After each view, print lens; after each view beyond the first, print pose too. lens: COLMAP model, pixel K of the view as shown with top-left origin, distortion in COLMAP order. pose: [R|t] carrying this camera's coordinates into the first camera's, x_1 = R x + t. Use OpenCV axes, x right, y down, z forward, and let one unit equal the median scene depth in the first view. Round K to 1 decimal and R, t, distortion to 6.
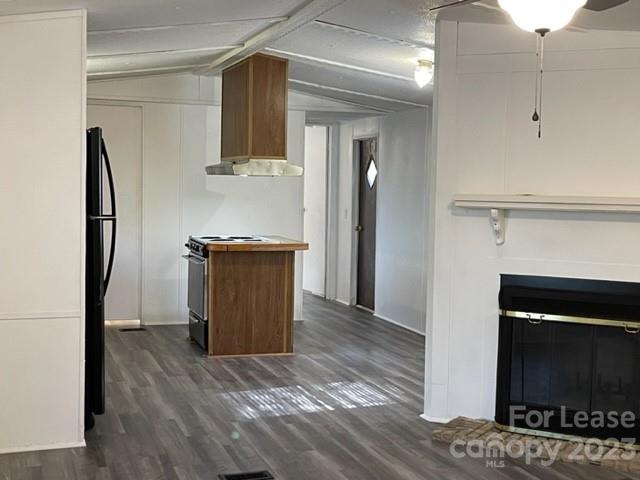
lens RADIAL K [[950.3, 0, 323.2], [0, 950.3, 240.3], [0, 0, 1]] dist [0.079331, 0.000000]
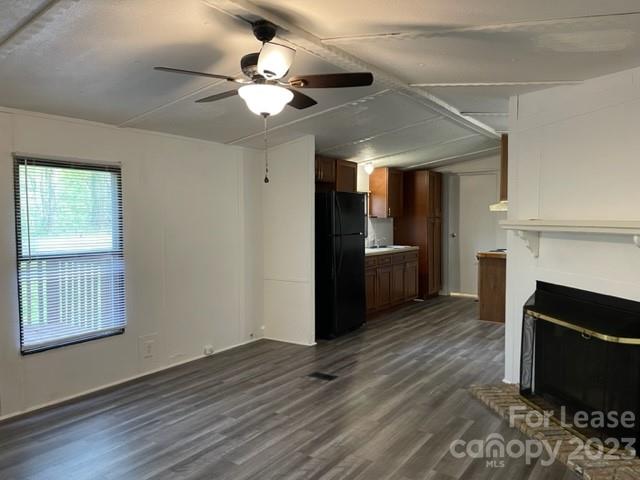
lens RADIAL K [[481.7, 0, 322.1], [0, 481.7, 242.4], [0, 0, 1]] dist [0.060151, -0.062734]
pose [[0.601581, 0.017801, -0.798614, 0.573993], [-0.029479, 0.999565, 0.000074, -0.008886], [0.798268, 0.023498, 0.601844, 0.381153]]
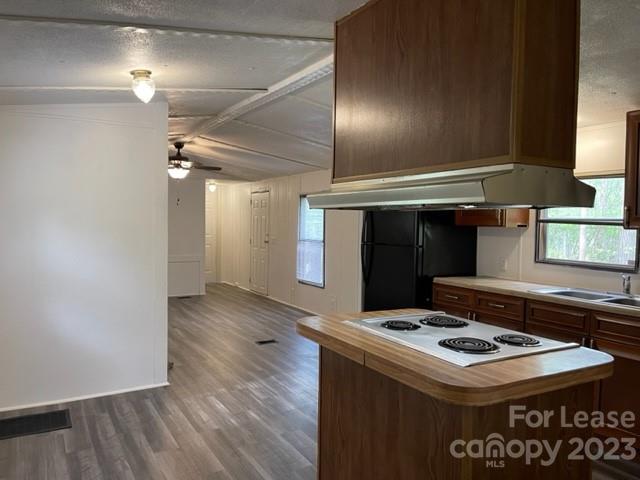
lens RADIAL K [[481.7, 0, 318.5], [0, 481.7, 239.3], [0, 0, 1]] dist [0.060151, -0.062734]
pose [[-0.977251, -0.033749, -0.209385, 0.052005], [-0.053073, 0.994761, 0.087371, -0.107944], [0.205339, 0.096496, -0.973922, 1.909962]]
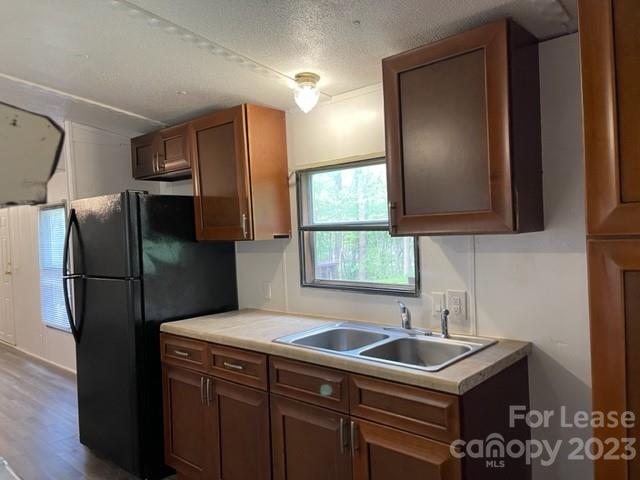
lens RADIAL K [[481.7, 0, 319.7], [0, 481.7, 237.1], [0, 0, 1]] dist [0.060151, -0.062734]
pose [[-0.870724, 0.021063, -0.491322, -0.203946], [-0.006443, 0.998508, 0.054224, -0.108227], [0.491731, 0.050380, -0.869289, 1.707461]]
